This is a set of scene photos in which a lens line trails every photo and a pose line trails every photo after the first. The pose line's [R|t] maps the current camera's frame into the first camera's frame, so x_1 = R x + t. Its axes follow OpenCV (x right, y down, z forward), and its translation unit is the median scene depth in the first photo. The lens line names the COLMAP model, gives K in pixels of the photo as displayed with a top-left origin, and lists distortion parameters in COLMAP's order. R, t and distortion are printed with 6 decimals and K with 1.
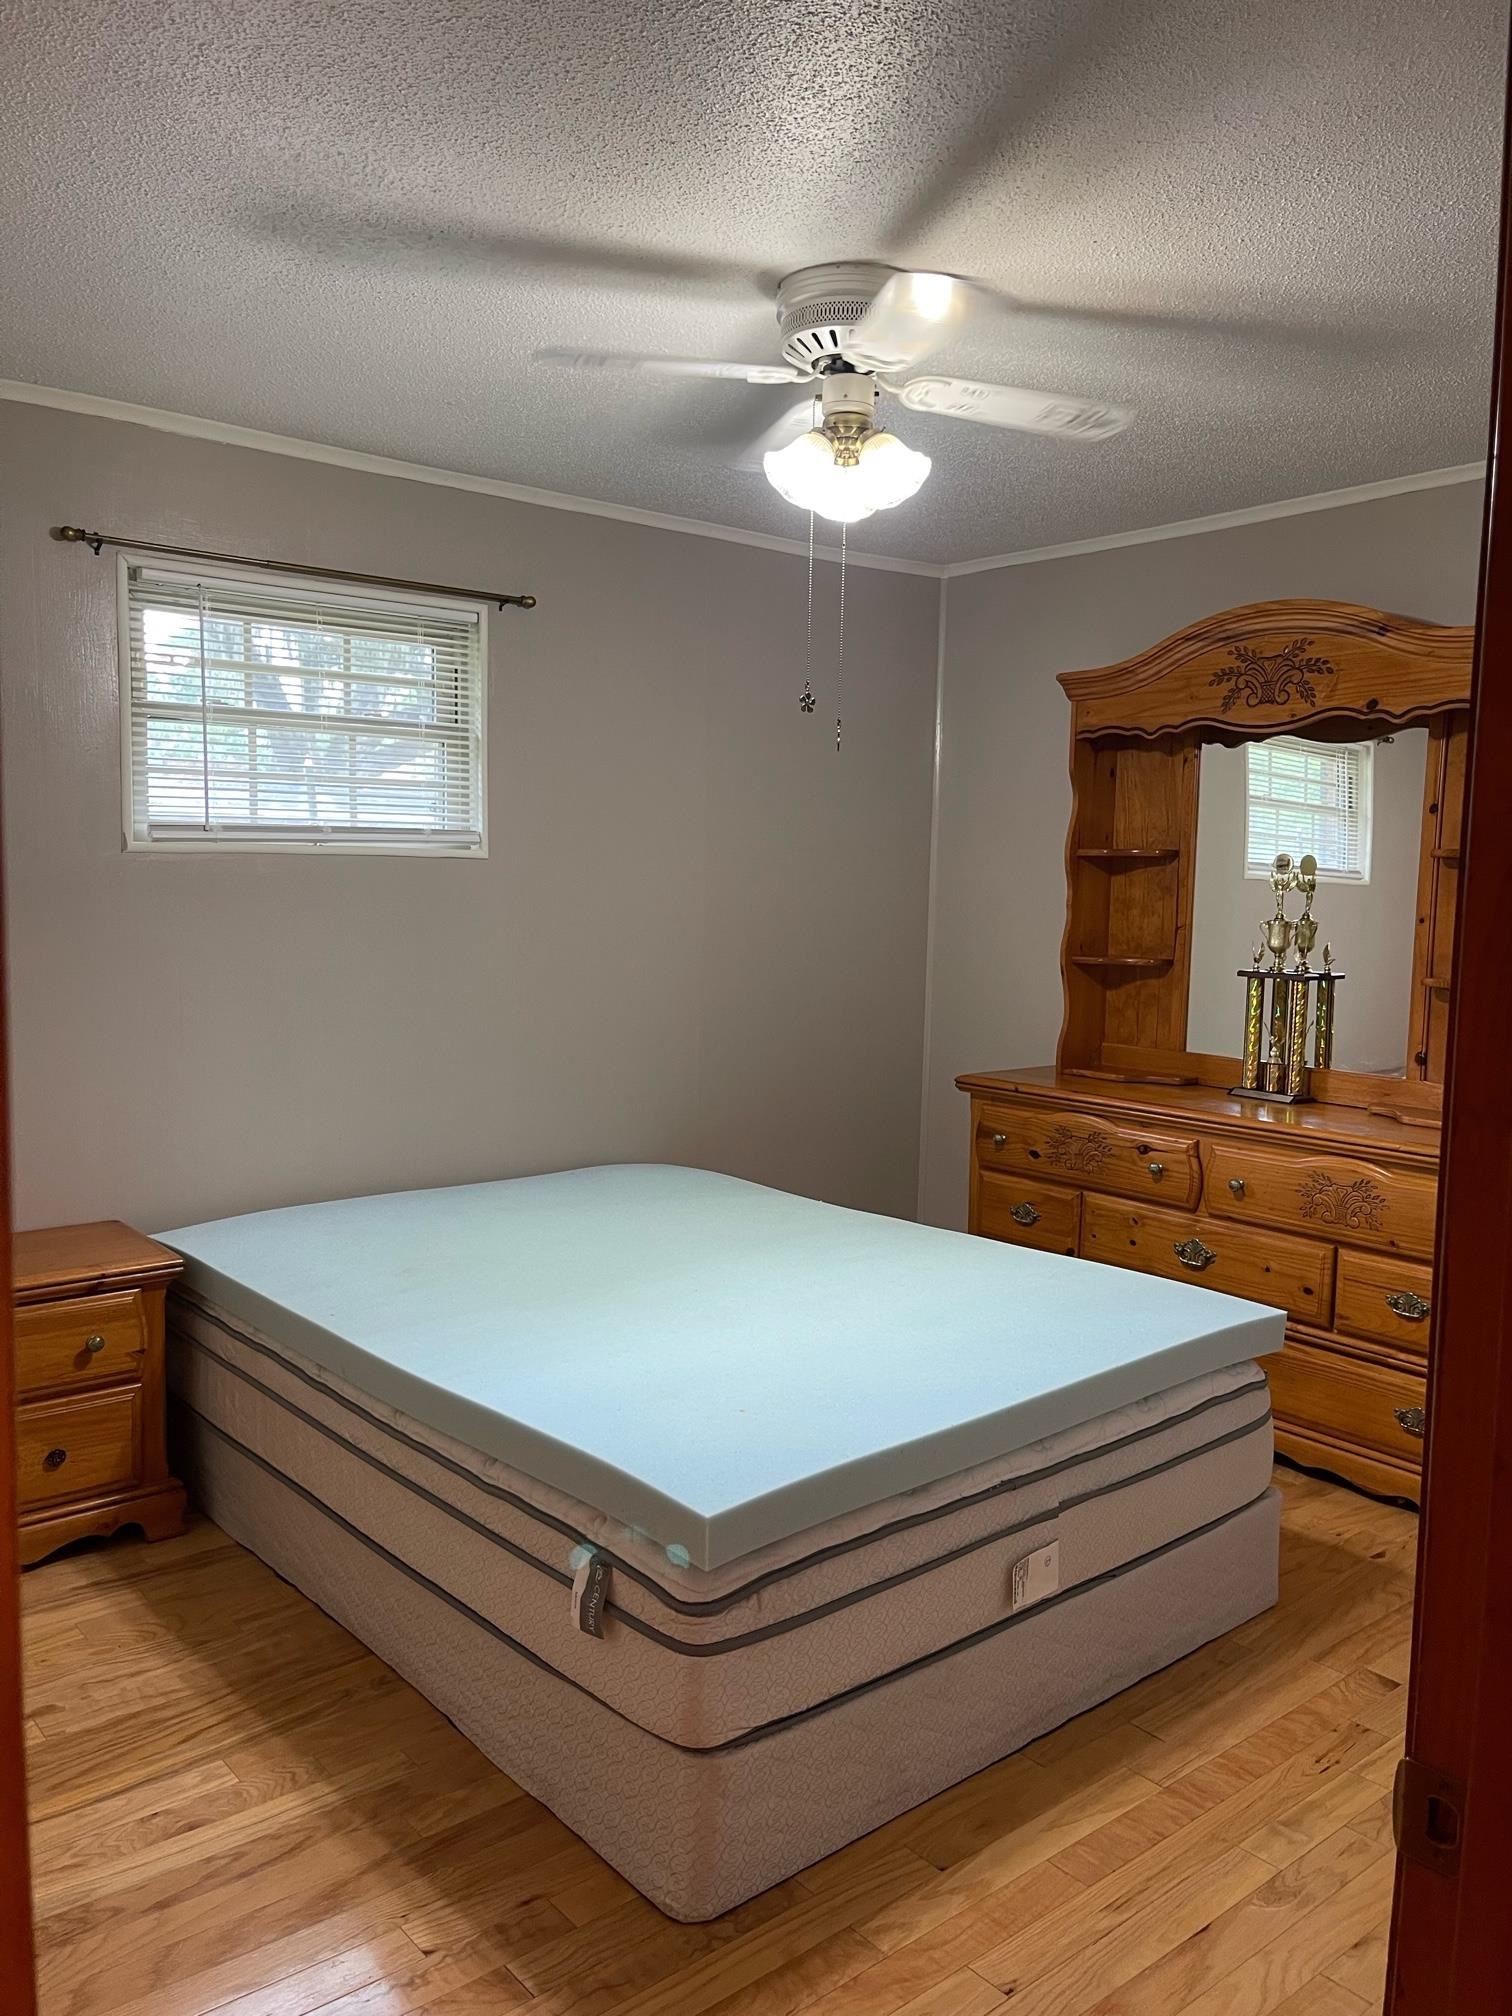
lens RADIAL K [[1533.2, 0, 756.0], [0, 1533.2, 1008.0], [0, 0, 1]] dist [-0.007942, -0.001810]
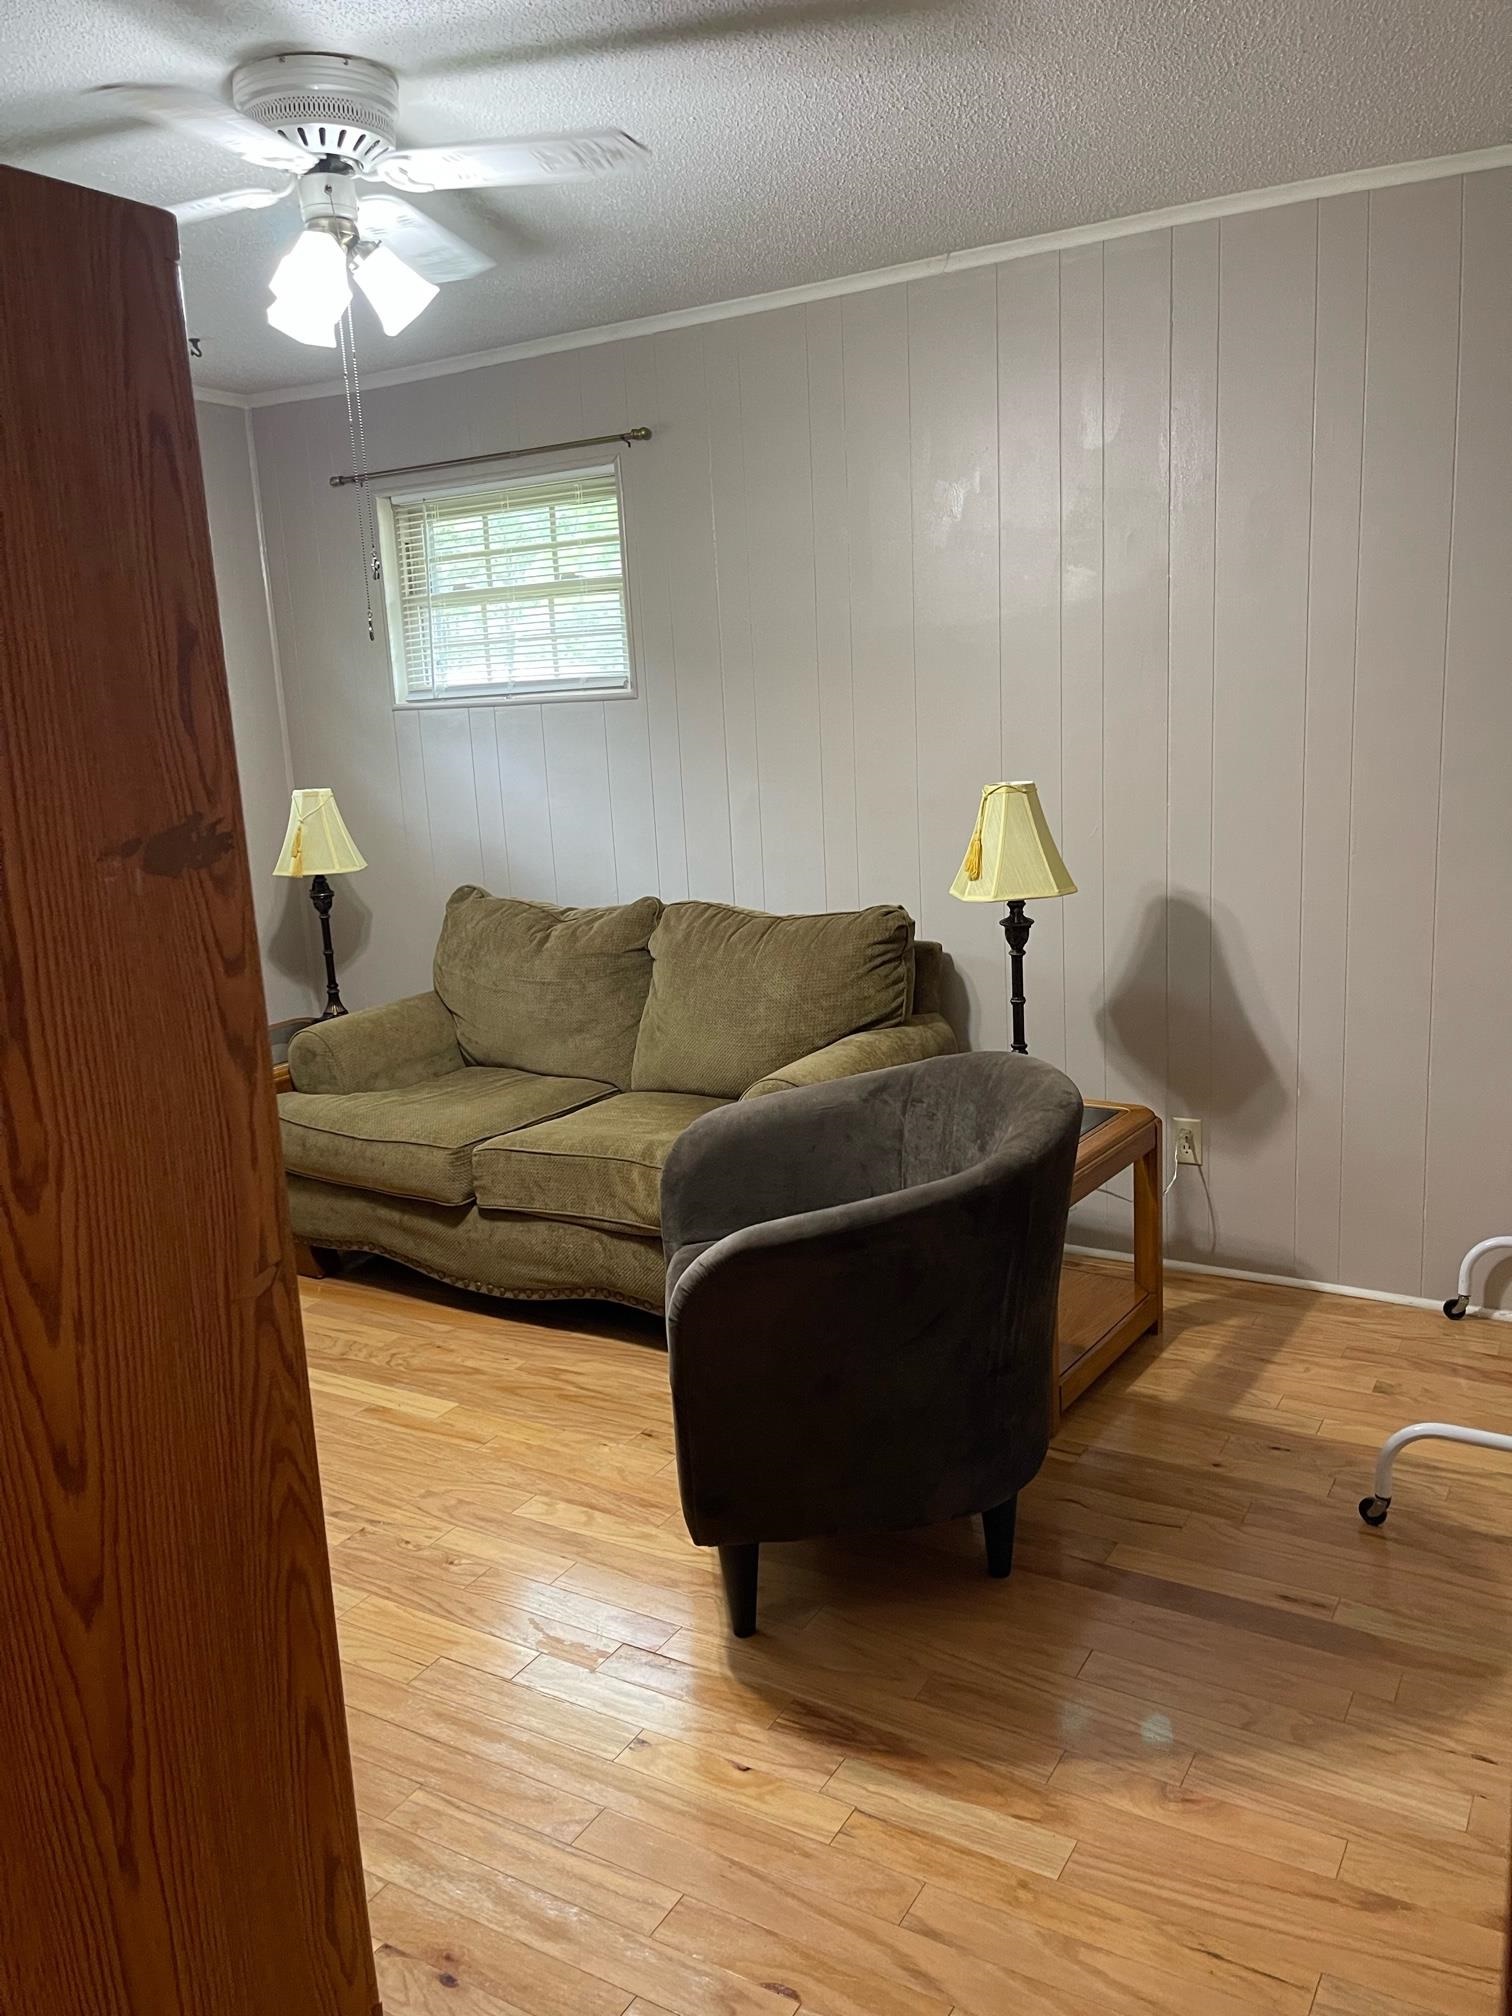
lens RADIAL K [[1533.2, 0, 756.0], [0, 1533.2, 1008.0], [0, 0, 1]] dist [-0.007942, -0.001810]
pose [[0.307546, 0.151867, -0.939336, 0.943759], [-0.035106, 0.988320, 0.148293, -0.052585], [0.950885, -0.012631, 0.309285, 0.820421]]
